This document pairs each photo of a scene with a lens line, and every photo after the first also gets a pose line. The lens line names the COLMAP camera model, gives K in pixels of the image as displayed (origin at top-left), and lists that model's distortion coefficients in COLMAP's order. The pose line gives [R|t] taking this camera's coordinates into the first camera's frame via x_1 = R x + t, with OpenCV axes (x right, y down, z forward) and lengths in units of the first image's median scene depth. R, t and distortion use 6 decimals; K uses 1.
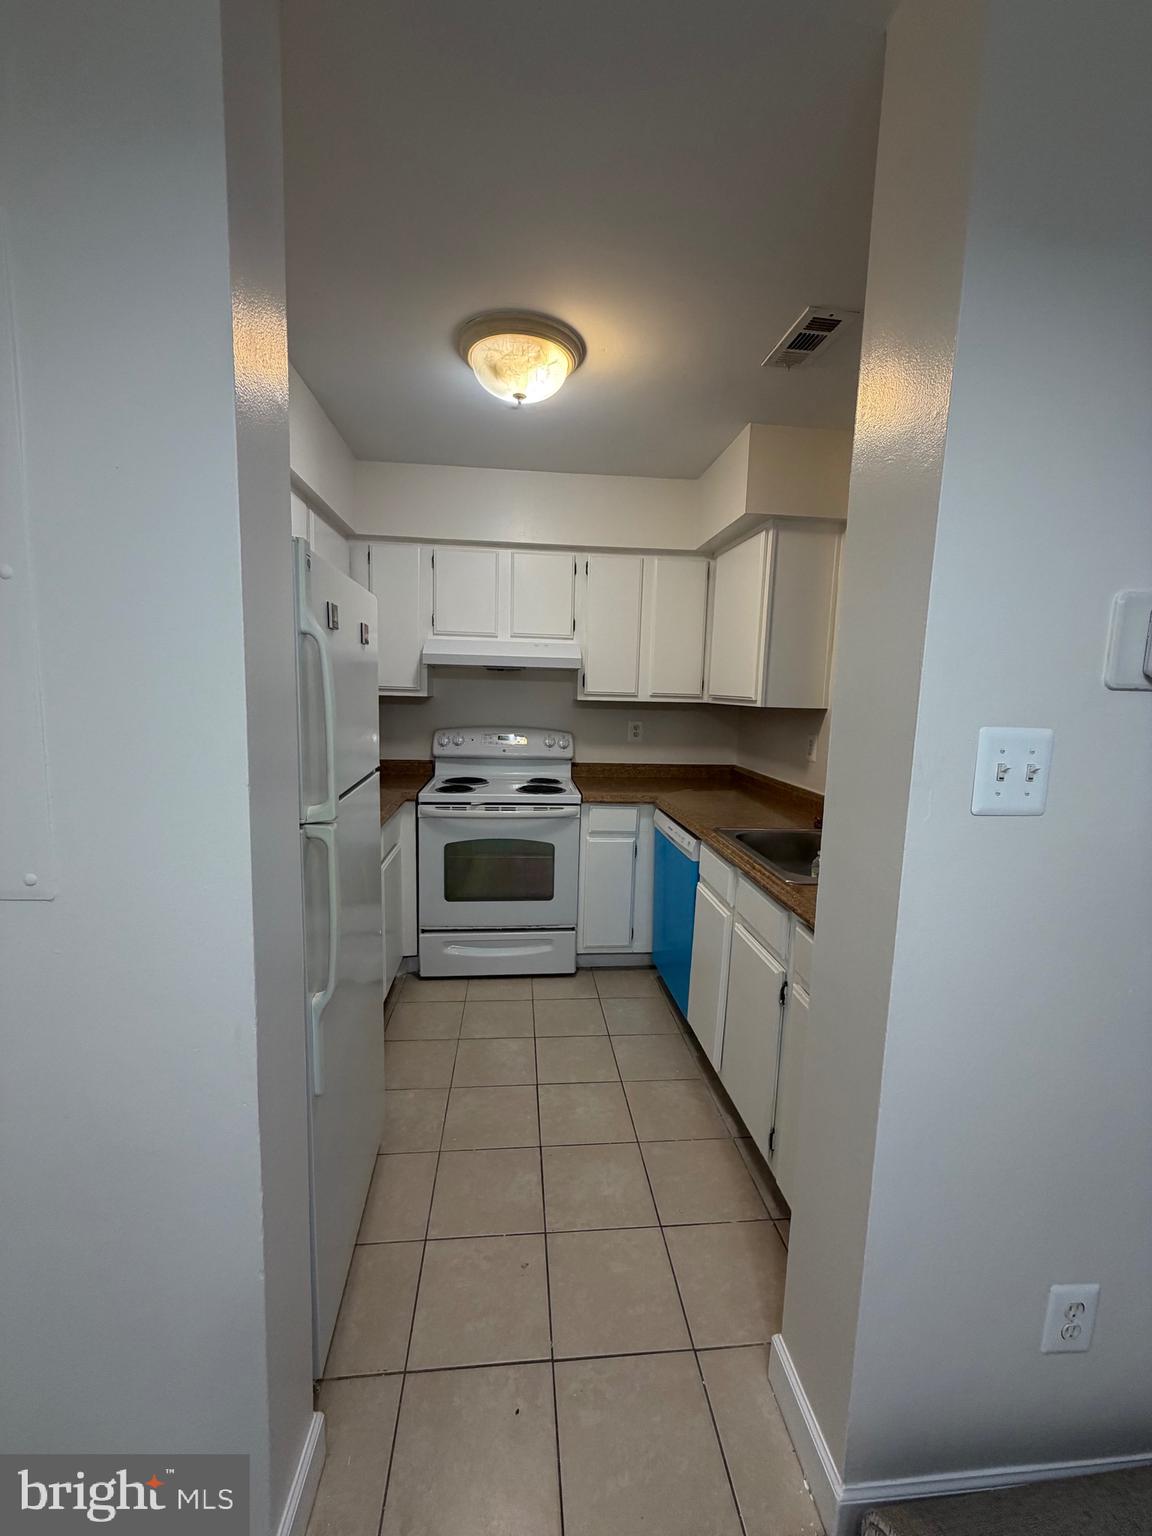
lens RADIAL K [[628.4, 0, 576.0], [0, 628.4, 768.0], [0, 0, 1]] dist [0.001508, 0.000096]
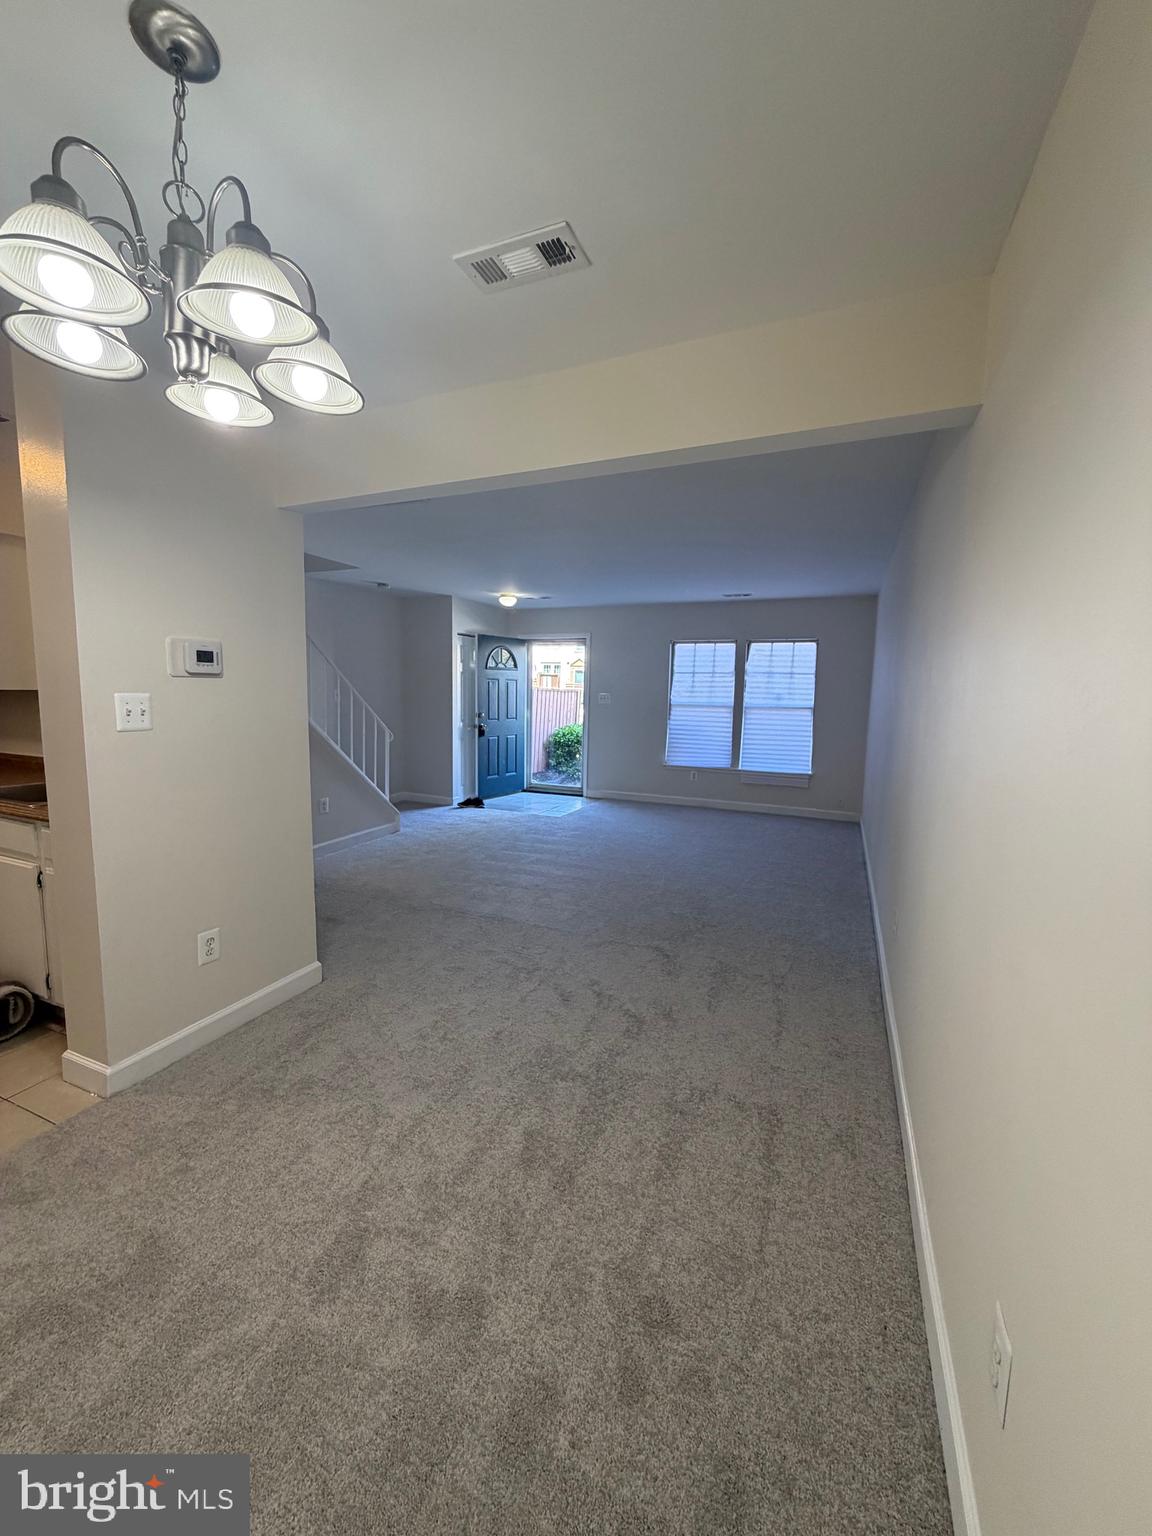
lens RADIAL K [[610.2, 0, 576.0], [0, 610.2, 768.0], [0, 0, 1]] dist [0.000642, -0.000034]
pose [[0.493049, -0.120733, 0.861584, -0.417674], [0.119107, 0.990367, 0.070619, 0.218203], [-0.861810, 0.067802, 0.502679, -1.357319]]
